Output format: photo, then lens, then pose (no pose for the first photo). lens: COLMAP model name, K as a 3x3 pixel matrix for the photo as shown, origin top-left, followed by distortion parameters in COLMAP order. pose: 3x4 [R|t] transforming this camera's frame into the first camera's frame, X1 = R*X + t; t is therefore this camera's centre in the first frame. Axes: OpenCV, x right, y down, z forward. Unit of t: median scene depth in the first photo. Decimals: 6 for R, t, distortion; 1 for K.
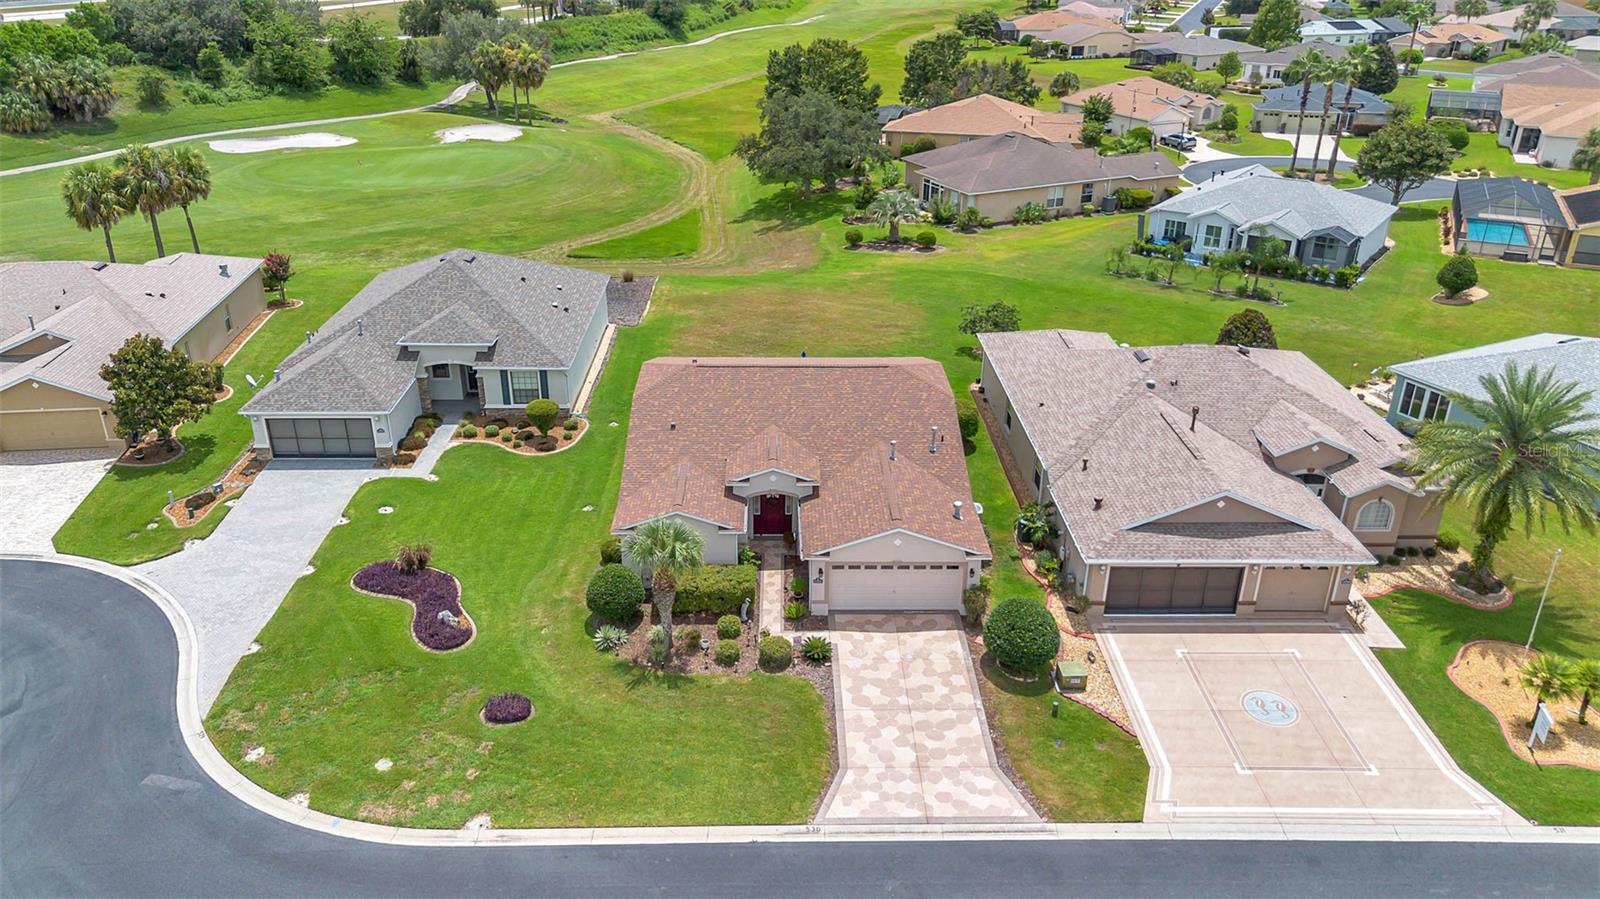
lens RADIAL K [[1136.1, 0, 798.4], [0, 1136.1, 450.0], [0, 0, 1]] dist [0.061492, -0.056435]
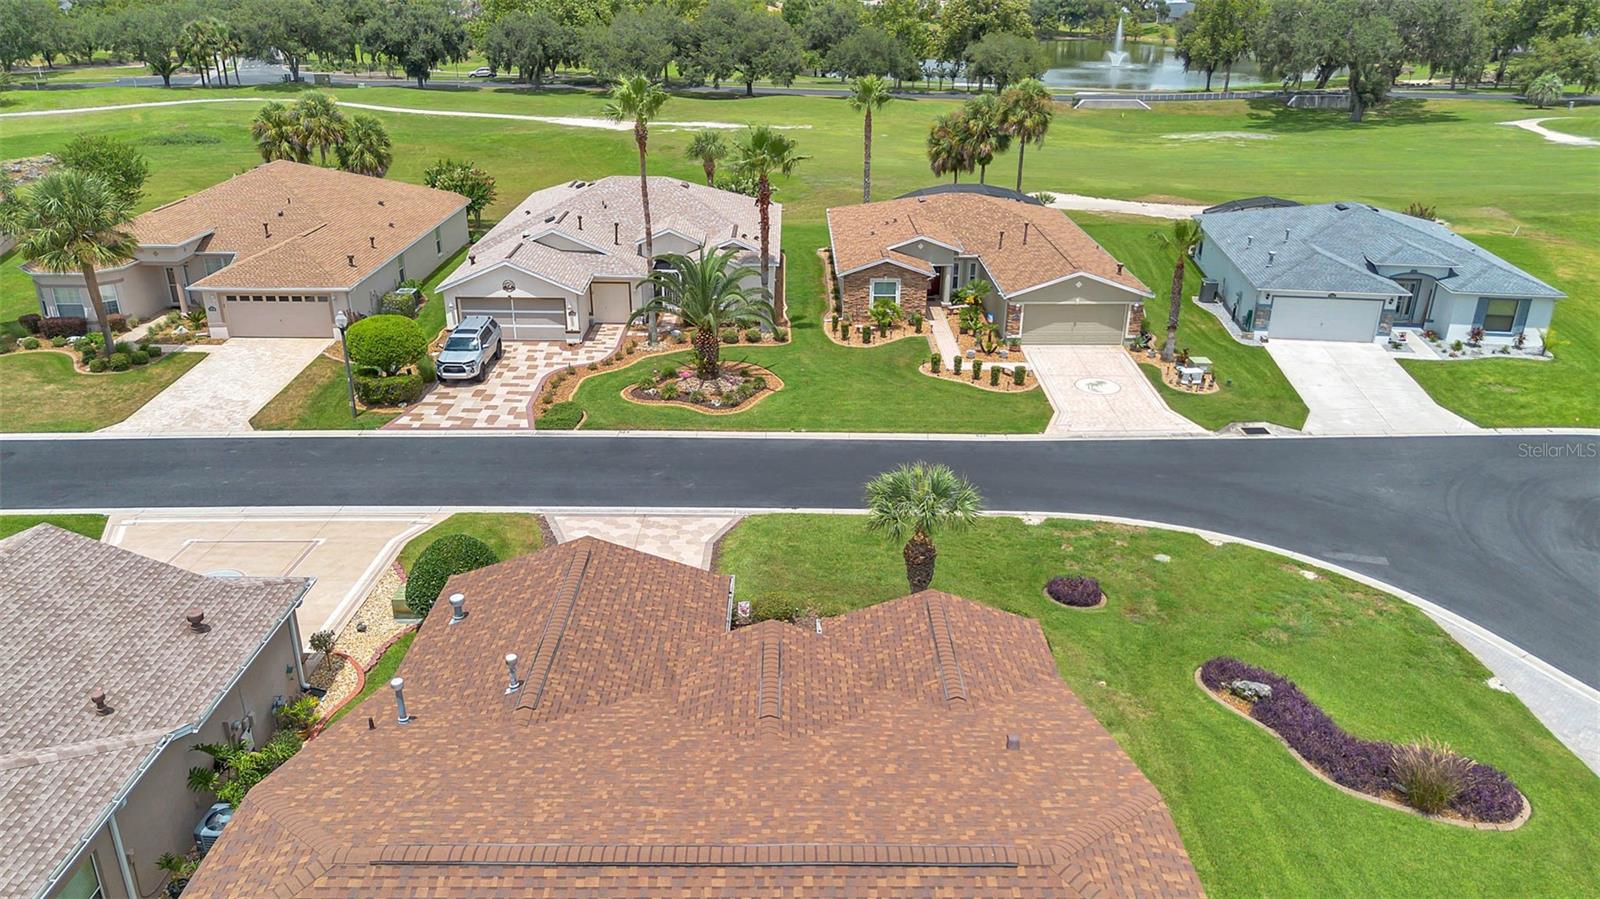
lens RADIAL K [[1136.1, 0, 801.4], [0, 1136.1, 444.9], [0, 0, 1]] dist [0.061492, -0.056435]
pose [[-0.999823, -0.018012, 0.005415, -0.016187], [-0.008067, 0.670754, 0.741636, -0.186758], [-0.016990, 0.741461, -0.670781, 0.560126]]
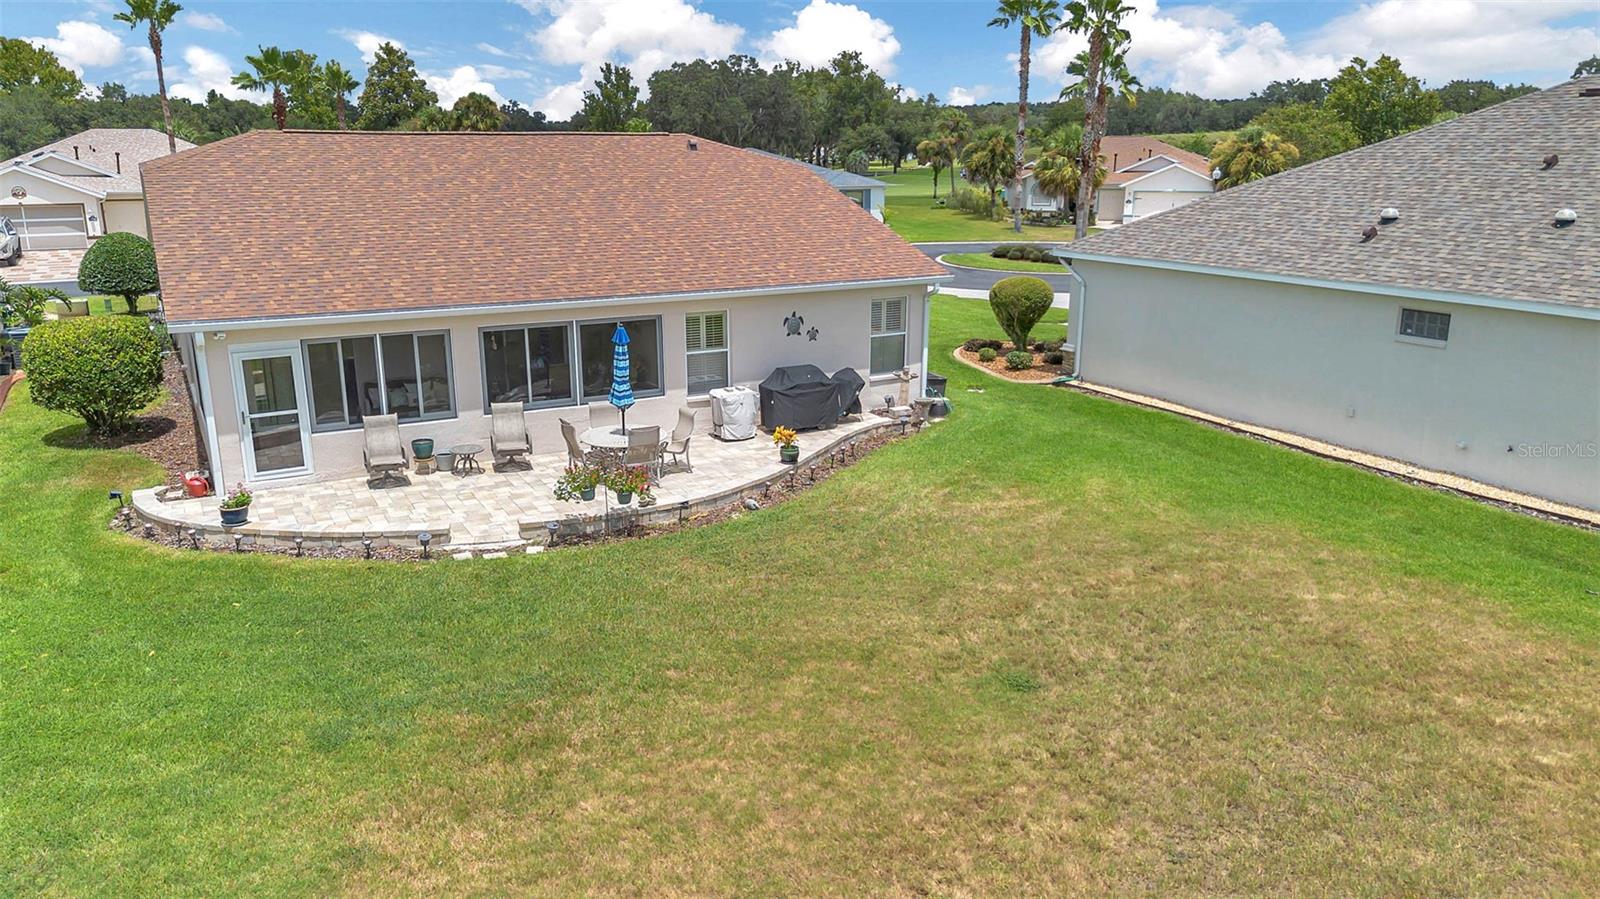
lens RADIAL K [[1136.1, 0, 794.2], [0, 1136.1, 453.9], [0, 0, 1]] dist [0.061492, -0.056435]
pose [[-0.884478, 0.118222, -0.451355, 0.061055], [-0.205490, 0.769794, 0.604310, -0.150595], [0.418893, 0.627248, -0.656573, 0.739324]]
